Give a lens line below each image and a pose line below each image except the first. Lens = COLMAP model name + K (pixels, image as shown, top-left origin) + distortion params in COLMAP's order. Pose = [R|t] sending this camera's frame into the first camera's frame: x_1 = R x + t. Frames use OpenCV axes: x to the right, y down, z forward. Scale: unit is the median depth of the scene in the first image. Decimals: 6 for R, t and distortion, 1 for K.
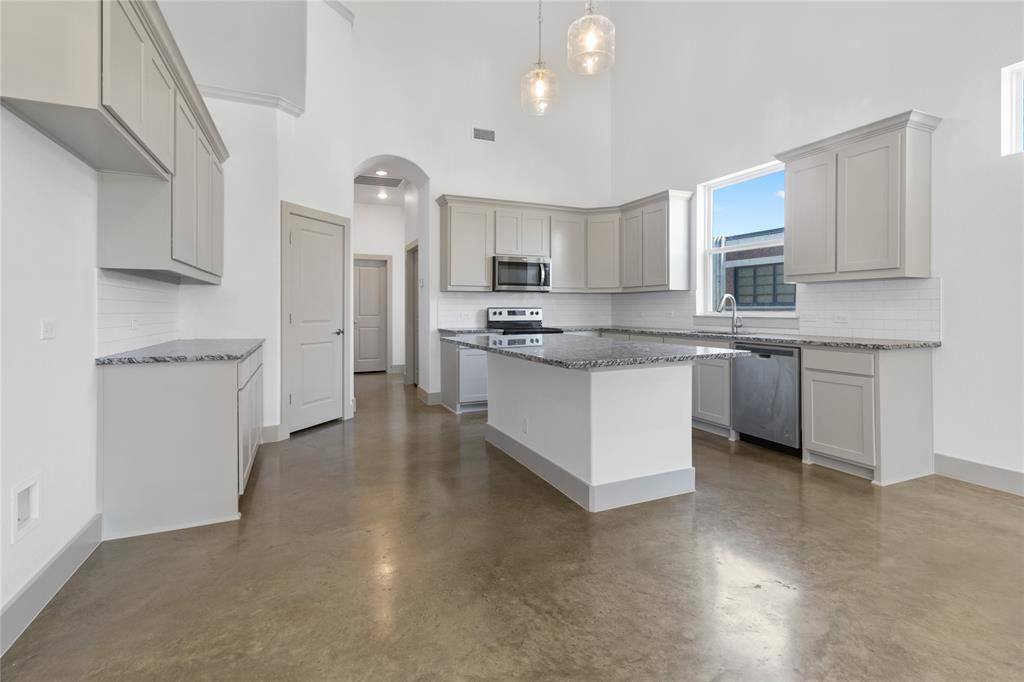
lens RADIAL K [[470.8, 0, 510.3], [0, 470.8, 308.6], [0, 0, 1]] dist [0.000904, 0.000061]
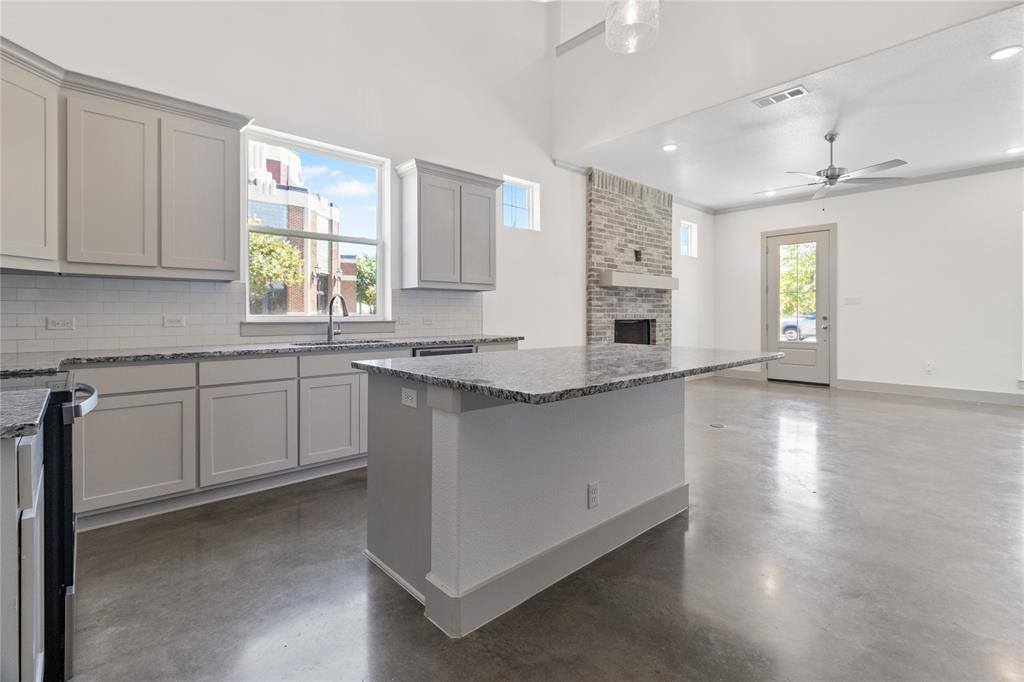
lens RADIAL K [[474.7, 0, 514.8], [0, 474.7, 313.6], [0, 0, 1]] dist [0.006520, 0.000263]
pose [[-0.322392, 0.002354, 0.946603, -0.378758], [-0.000433, 0.999996, -0.002634, 0.004673], [-0.946606, -0.001259, -0.322390, 0.919225]]
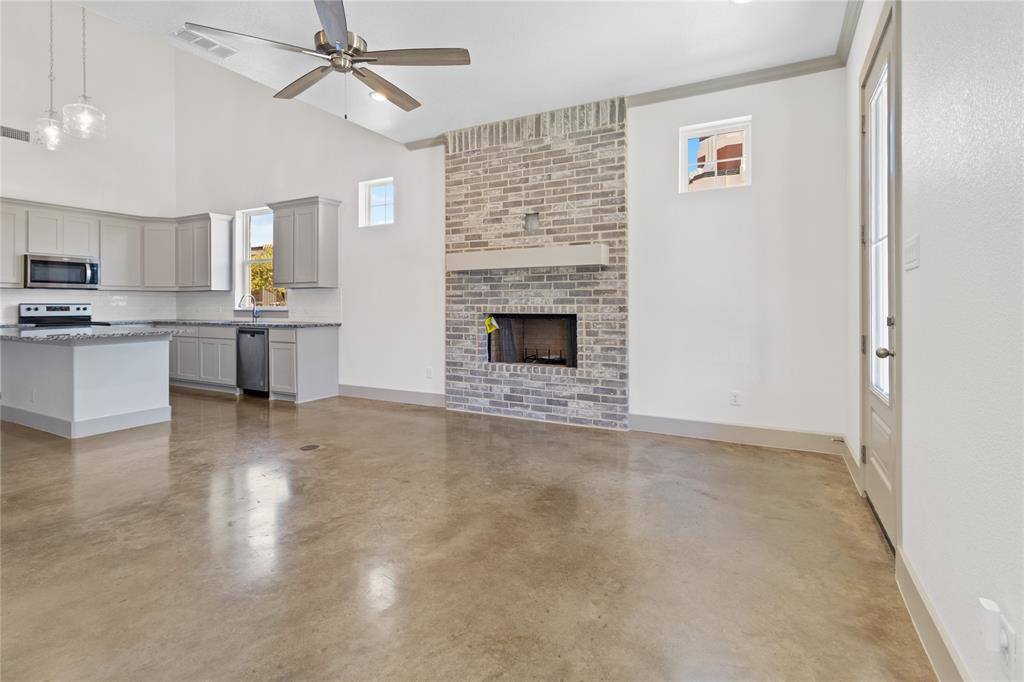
lens RADIAL K [[492.5, 0, 503.2], [0, 492.5, 303.6], [0, 0, 1]] dist [0.002739, 0.000747]
pose [[0.796188, 0.000959, 0.605049, 0.168215], [-0.000274, 0.999999, -0.001225, -0.001445], [-0.605050, 0.000810, 0.796187, -0.596531]]
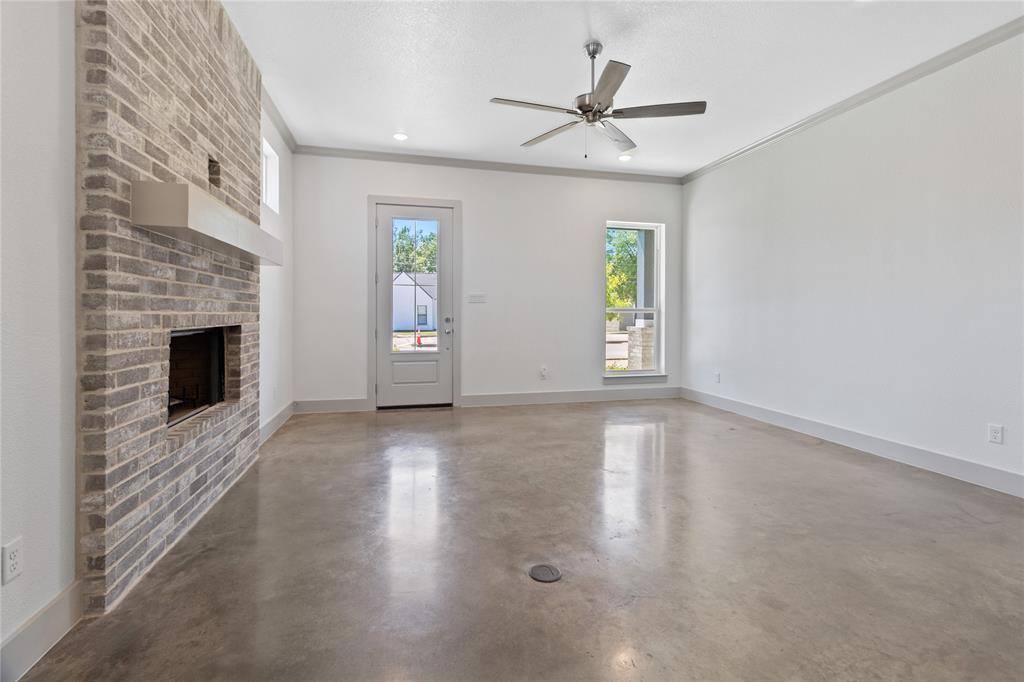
lens RADIAL K [[468.7, 0, 511.7], [0, 468.7, 316.5], [0, 0, 1]] dist [0.003118, 0.000333]
pose [[-0.985863, -0.004507, 0.167495, 0.360707], [-0.003981, 0.999986, 0.003478, 0.001483], [-0.167508, 0.002762, -0.985867, 0.631476]]
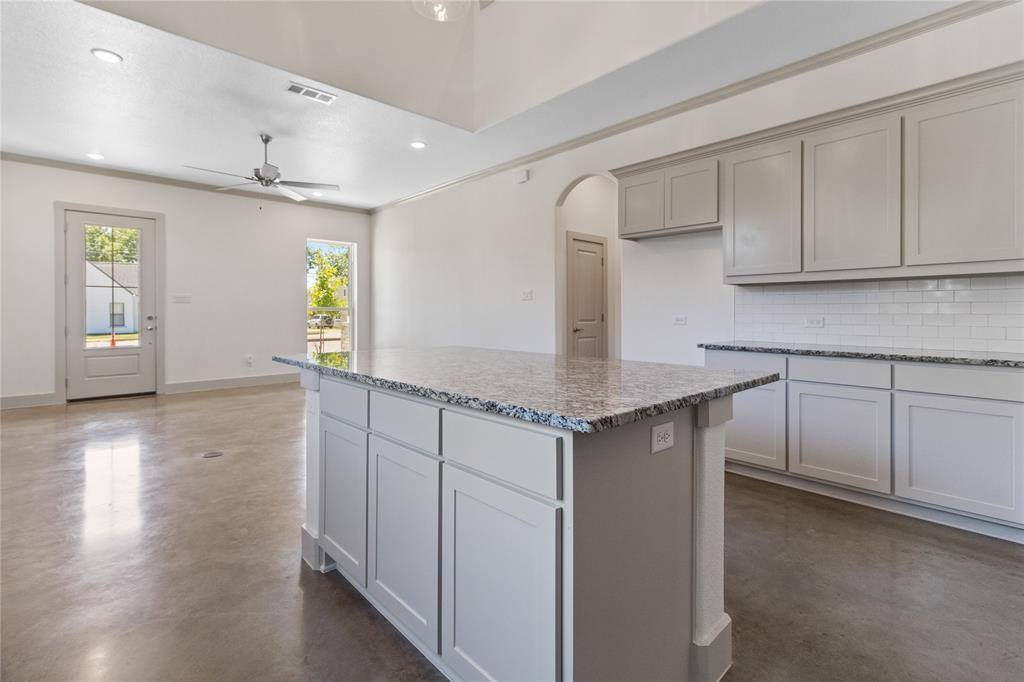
lens RADIAL K [[474.7, 0, 514.8], [0, 474.7, 313.6], [0, 0, 1]] dist [0.006520, 0.000263]
pose [[-0.942717, 0.001679, -0.333590, 0.198020], [0.001764, 0.999998, 0.000047, 0.004077], [0.333589, -0.000544, -0.942718, 1.100178]]
